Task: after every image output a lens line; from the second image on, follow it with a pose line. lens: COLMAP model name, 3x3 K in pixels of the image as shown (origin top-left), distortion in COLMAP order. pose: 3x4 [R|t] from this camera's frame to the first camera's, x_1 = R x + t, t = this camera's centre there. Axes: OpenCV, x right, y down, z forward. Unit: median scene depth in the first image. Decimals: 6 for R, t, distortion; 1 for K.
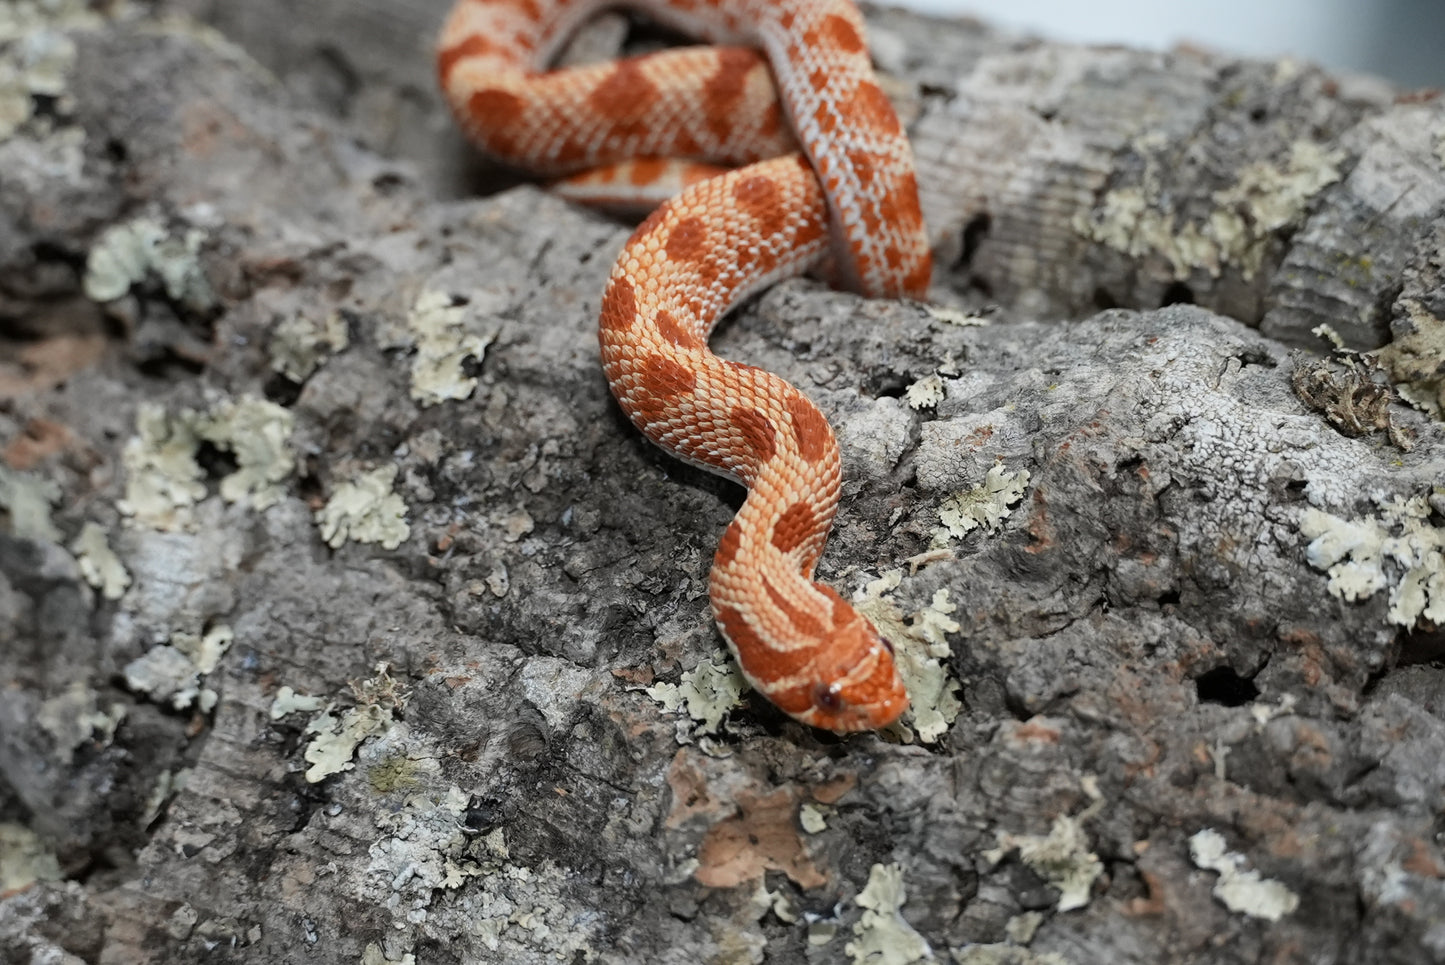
lens RADIAL K [[3365.4, 0, 715.3], [0, 3365.4, 485.3], [0, 0, 1]] dist [0.029380, 0.041237]
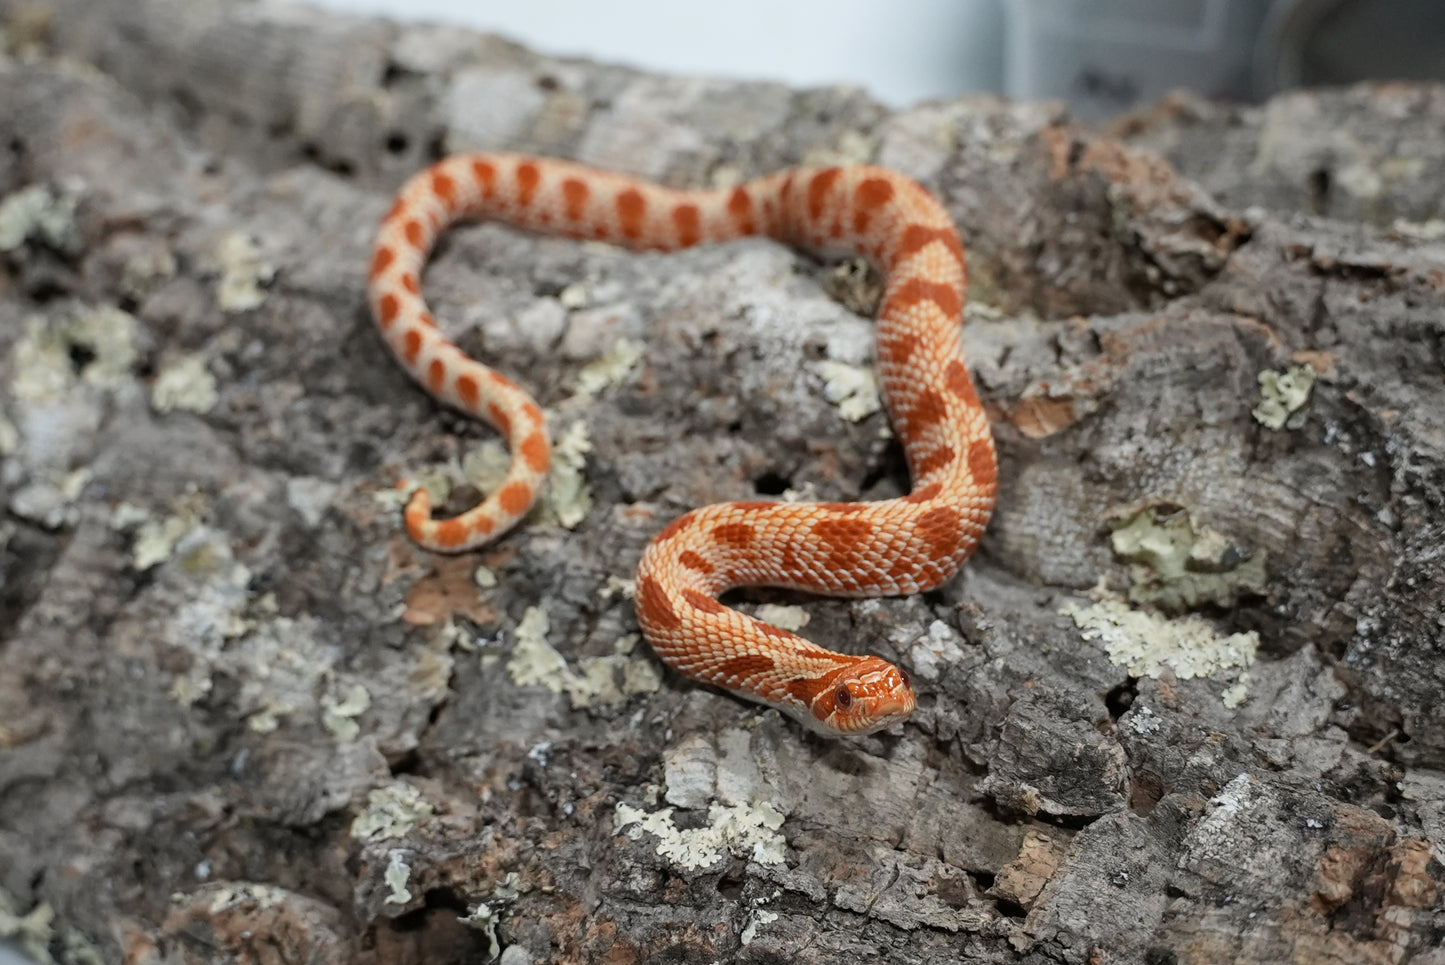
lens RADIAL K [[2647.9, 0, 719.4], [0, 2647.9, 483.7], [0, 0, 1]] dist [0.054526, -0.240116]
pose [[0.998921, -0.003563, 0.046310, 0.072606], [0.005260, 0.999317, -0.036578, 0.096197], [-0.046148, 0.036782, 0.998257, -0.129059]]
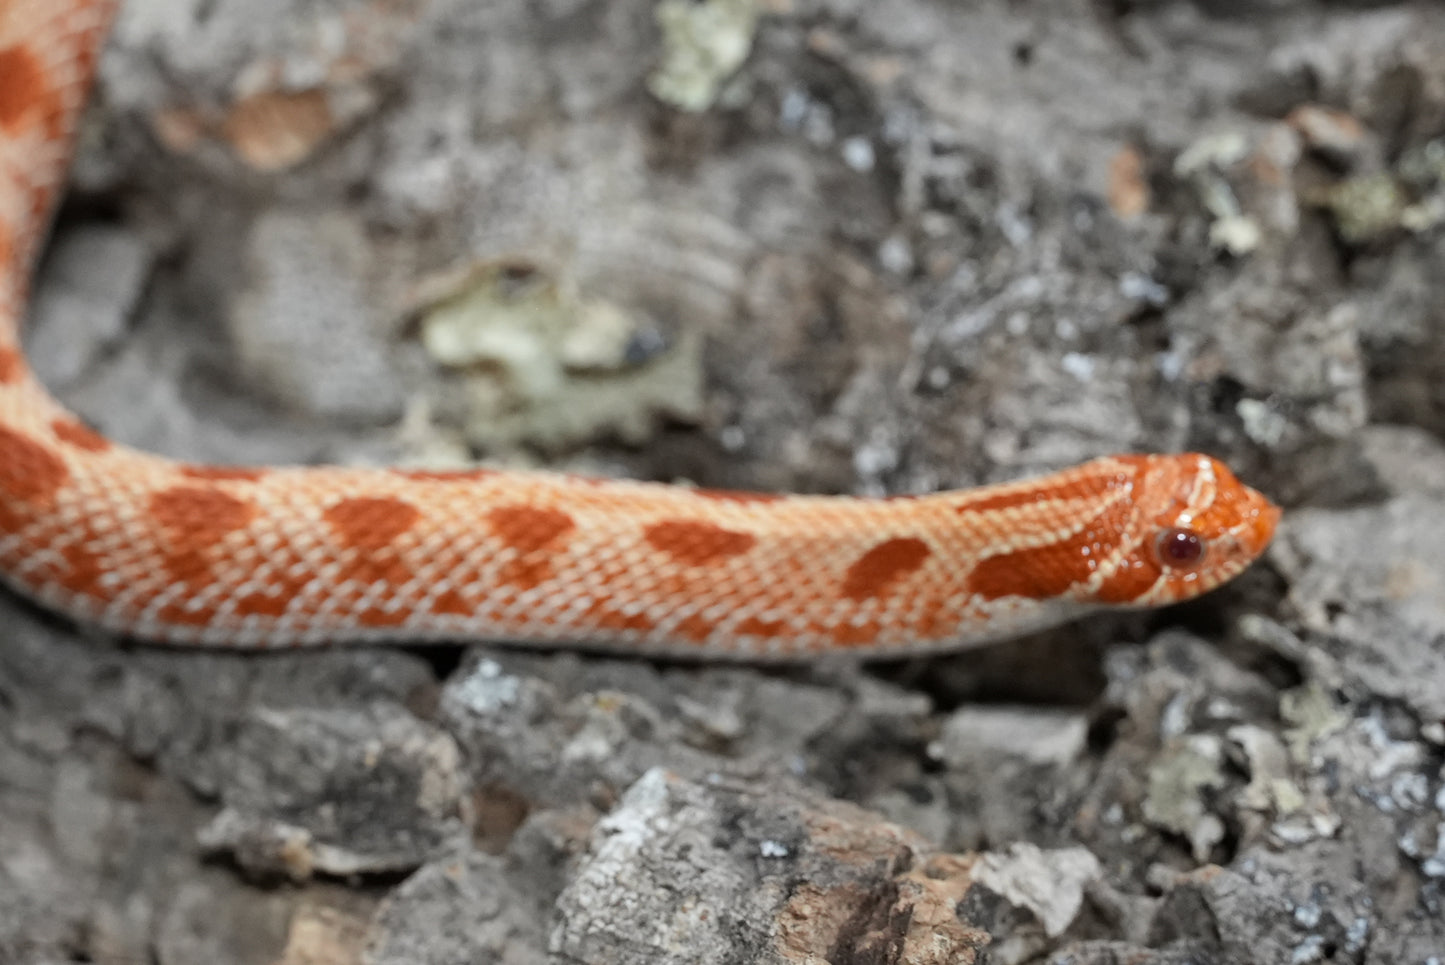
lens RADIAL K [[6341.2, 0, 806.9], [0, 6341.2, 482.3], [0, 0, 1]] dist [-0.033483, -3.566011]
pose [[0.979121, -0.123276, 0.161633, 0.130880], [0.107796, 0.988998, 0.101308, -0.018112], [-0.172343, -0.081769, 0.981637, -0.453550]]
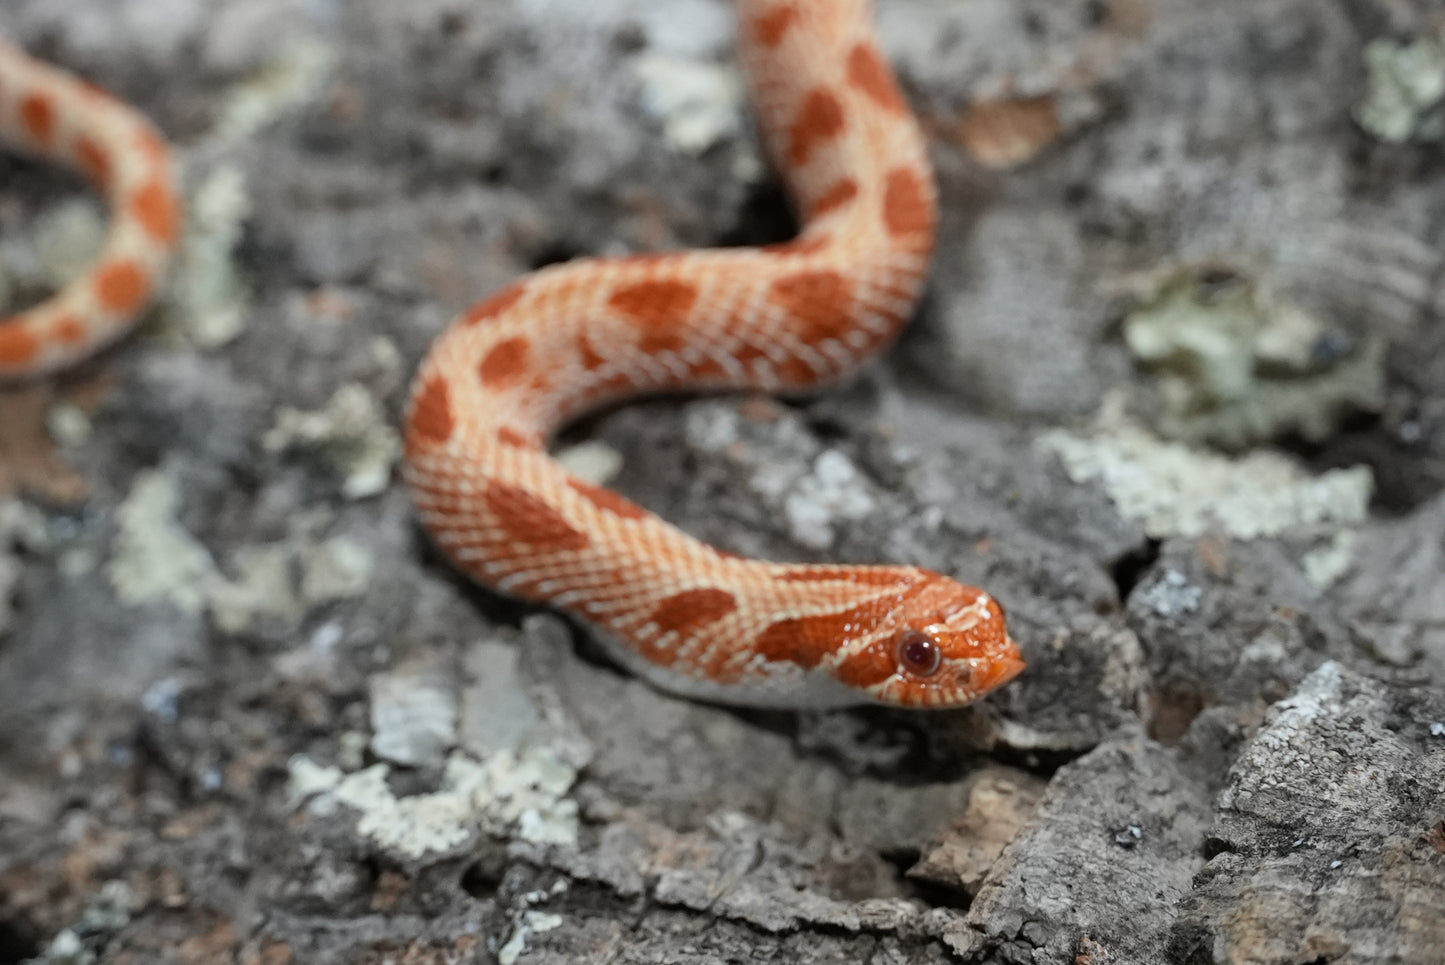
lens RADIAL K [[5207.2, 0, 724.6], [0, 5207.2, 477.2], [0, 0, 1]] dist [0.083686, -0.298548]
pose [[0.997107, -0.015729, 0.074363, 0.090411], [0.022631, 0.995417, -0.092909, 0.225766], [-0.072560, 0.094323, 0.992894, -0.292444]]
